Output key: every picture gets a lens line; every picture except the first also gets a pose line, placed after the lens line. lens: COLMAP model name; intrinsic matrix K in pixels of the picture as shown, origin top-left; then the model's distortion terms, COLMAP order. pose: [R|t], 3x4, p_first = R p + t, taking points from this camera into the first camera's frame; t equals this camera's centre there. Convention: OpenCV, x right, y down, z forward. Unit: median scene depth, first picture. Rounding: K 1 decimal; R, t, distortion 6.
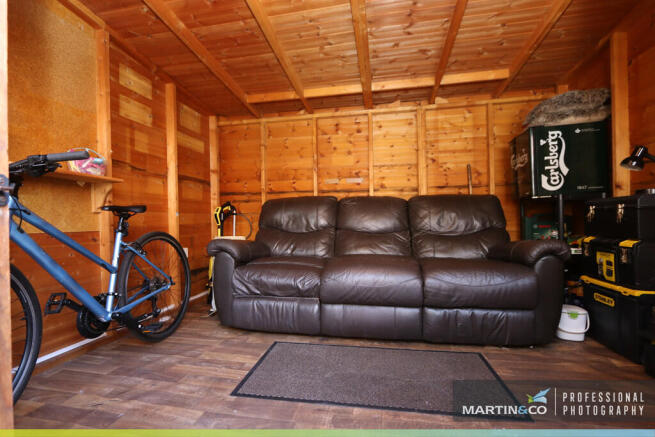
lens RADIAL K [[301.7, 0, 324.3], [0, 301.7, 221.5], [0, 0, 1]] dist [-0.015684, 0.000073]
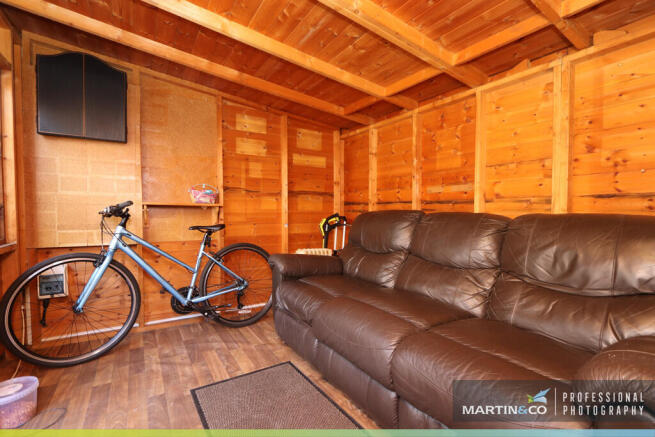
lens RADIAL K [[301.7, 0, 324.3], [0, 301.7, 221.5], [0, 0, 1]] dist [-0.015684, 0.000073]
pose [[0.687631, 0.040822, -0.724912, 0.590018], [-0.016366, 0.999036, 0.040735, -0.112136], [0.725876, -0.016147, 0.687636, 0.353189]]
